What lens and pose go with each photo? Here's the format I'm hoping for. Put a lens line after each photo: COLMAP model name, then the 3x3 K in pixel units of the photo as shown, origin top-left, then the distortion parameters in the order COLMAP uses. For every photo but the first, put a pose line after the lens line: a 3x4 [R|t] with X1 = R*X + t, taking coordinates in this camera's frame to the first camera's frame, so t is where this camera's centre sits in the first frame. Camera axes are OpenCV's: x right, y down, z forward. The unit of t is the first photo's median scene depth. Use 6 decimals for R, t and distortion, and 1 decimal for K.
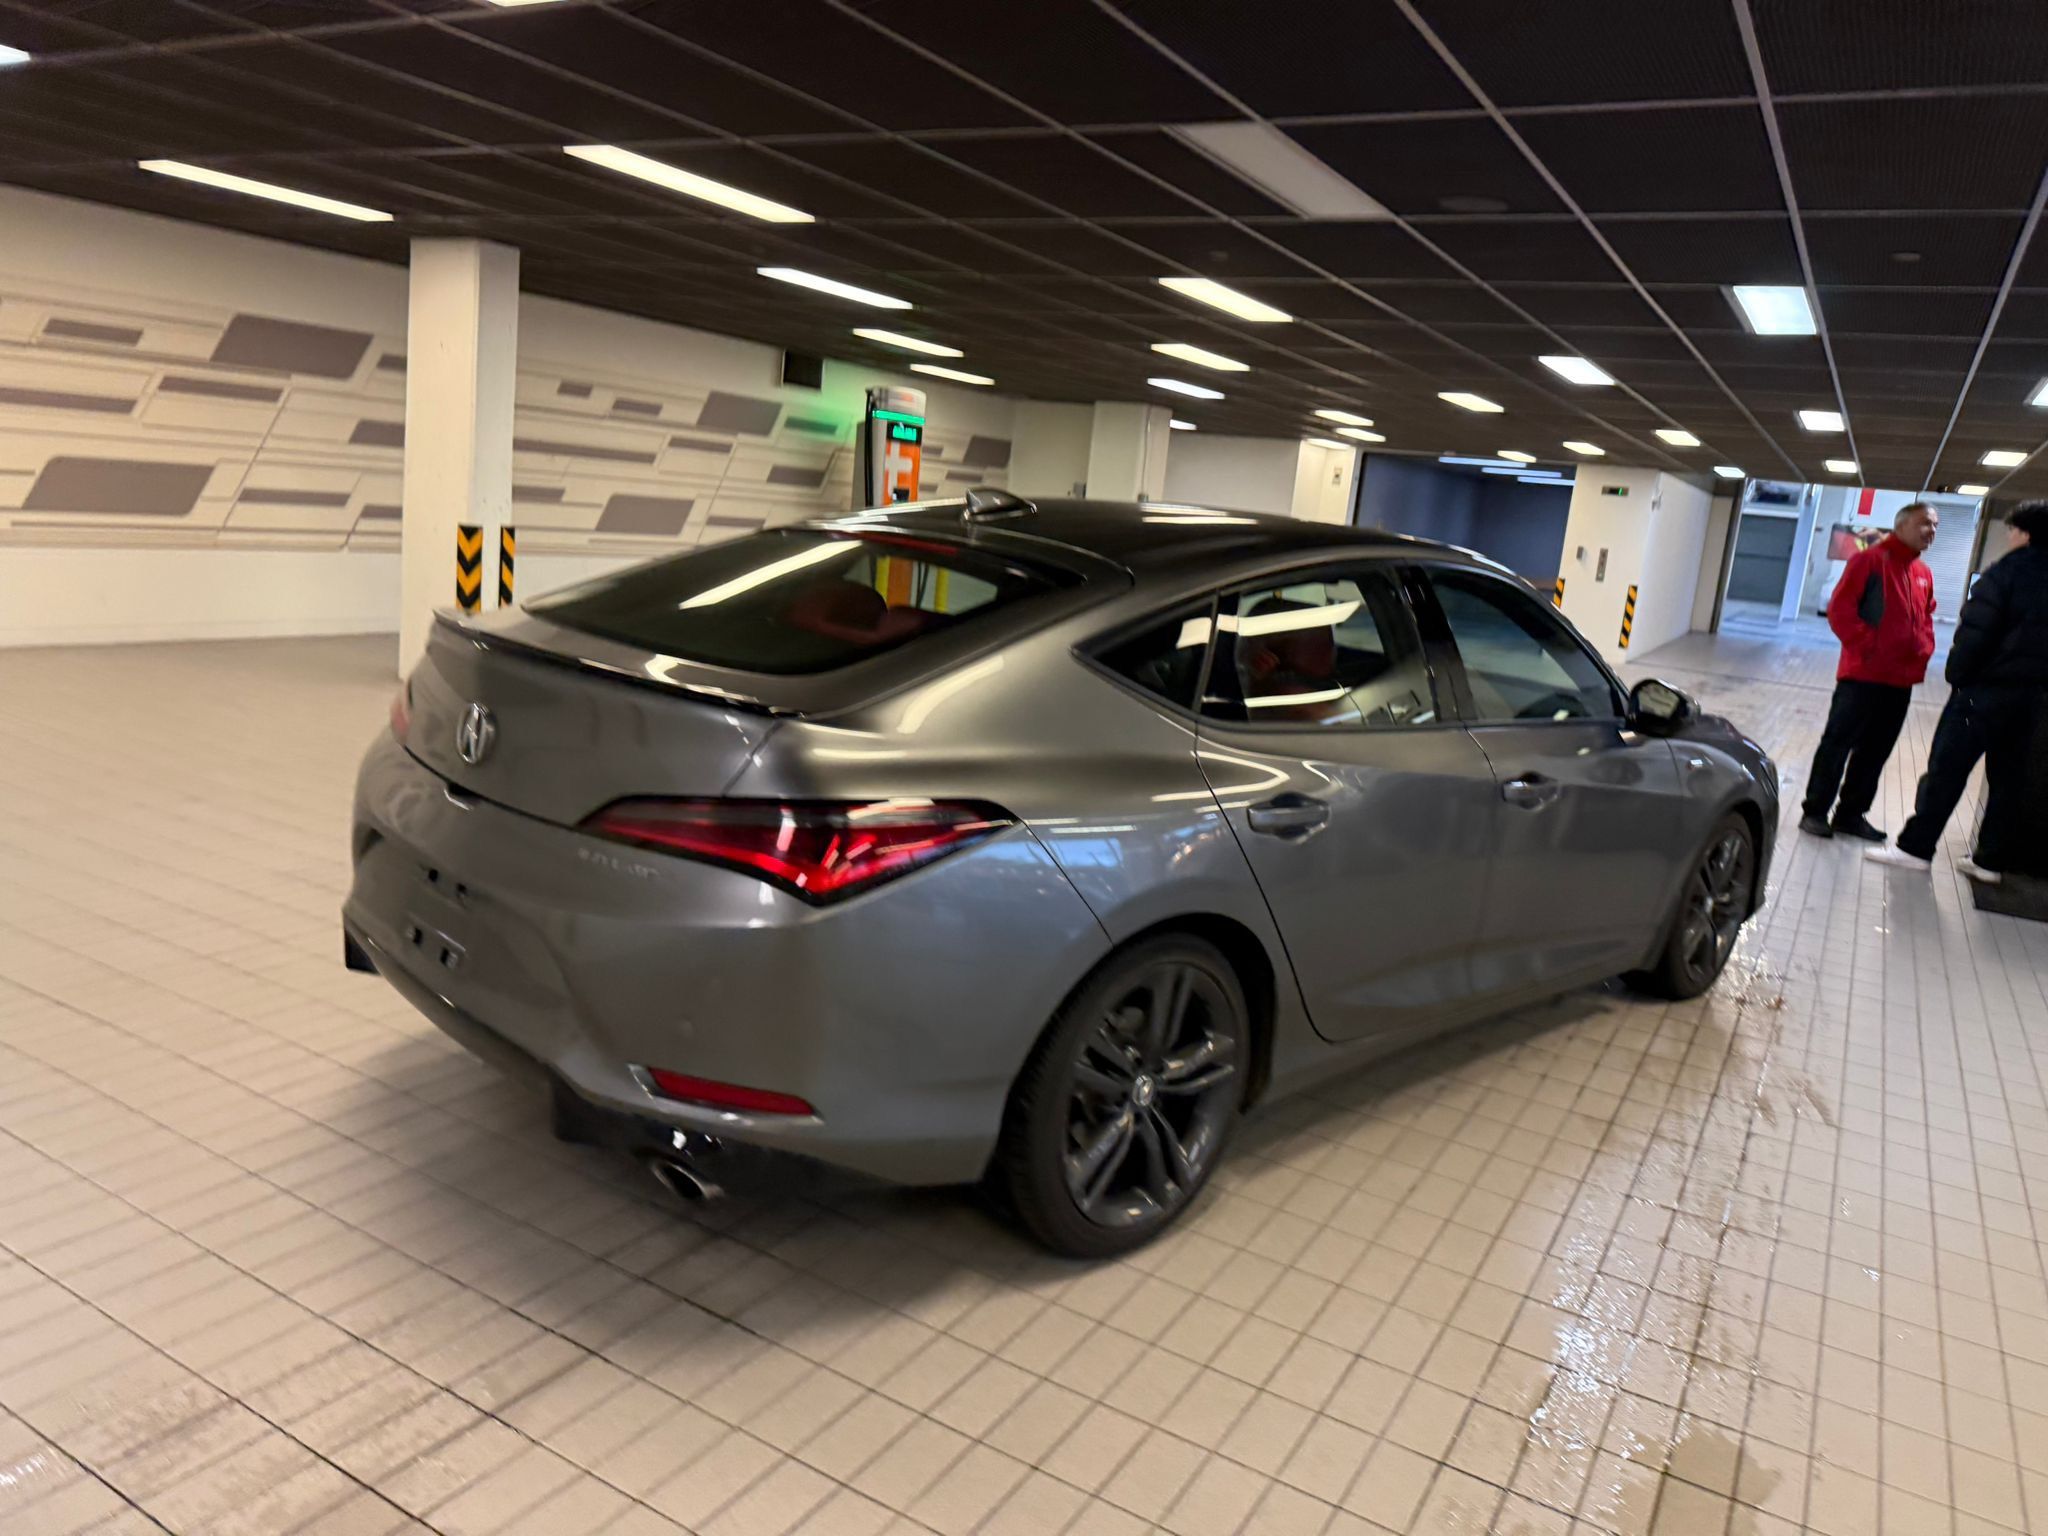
lens RADIAL K [[1427.6, 0, 1043.3], [0, 1427.6, 746.1], [0, 0, 1]] dist [0.028471, -0.048095]
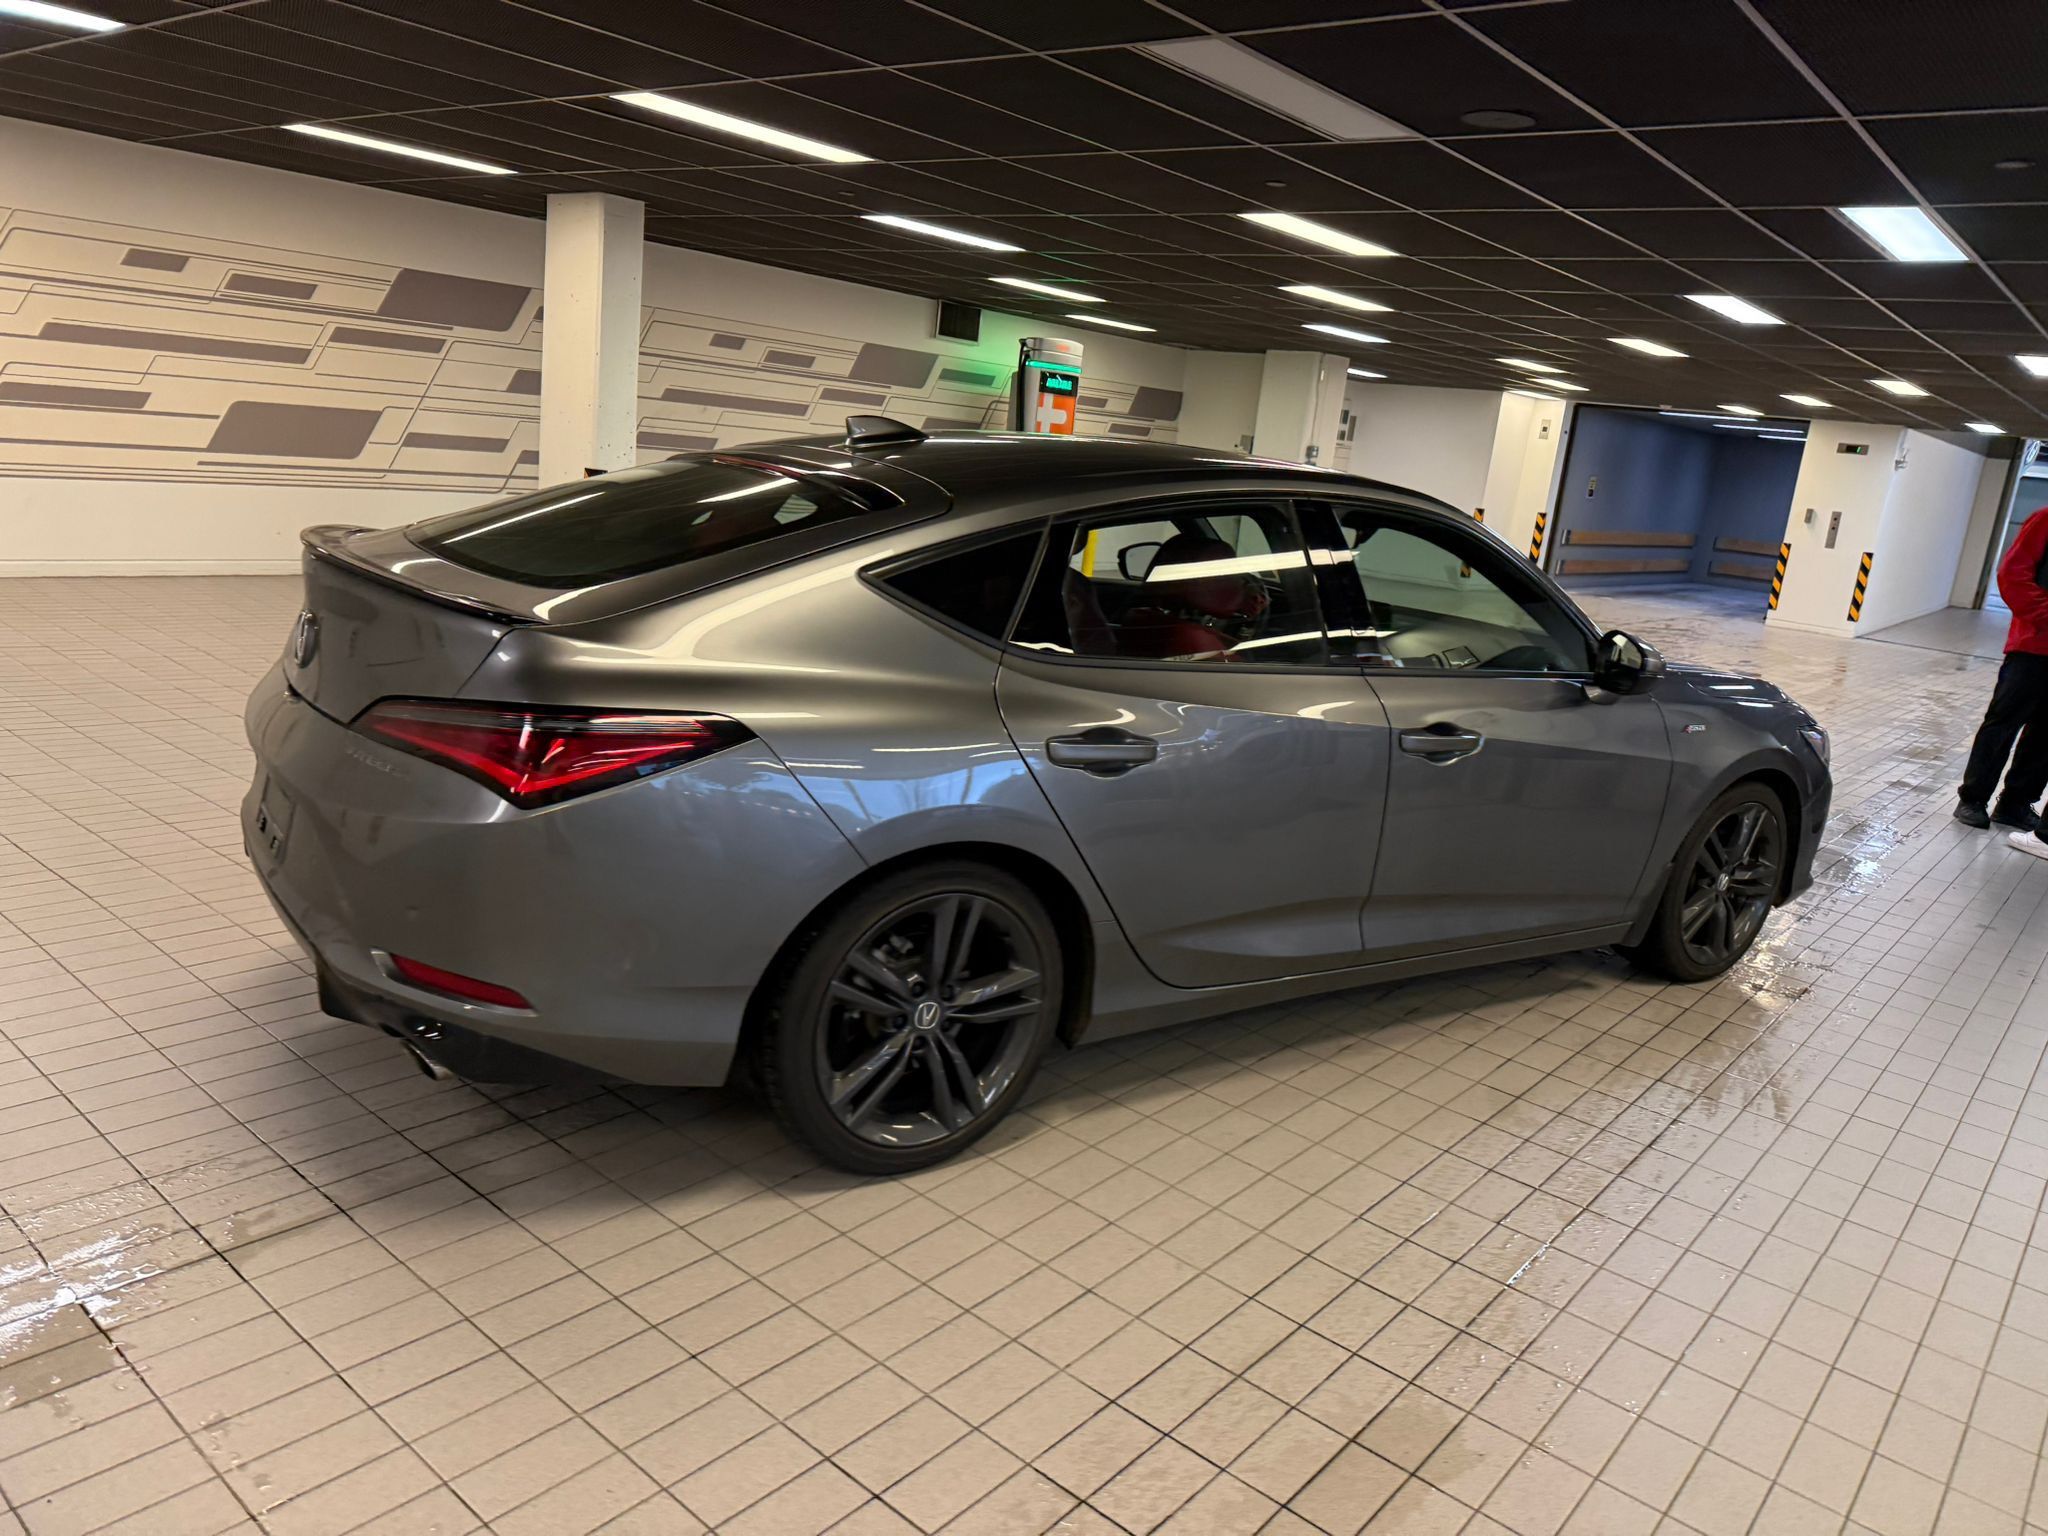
lens RADIAL K [[1427.6, 0, 1026.1], [0, 1427.6, 765.5], [0, 0, 1]] dist [0.028471, -0.048095]
pose [[0.985255, 0.042029, -0.165850, 0.196681], [-0.035248, 0.998426, 0.043623, 0.012701], [0.167422, -0.037134, 0.985186, 0.018884]]
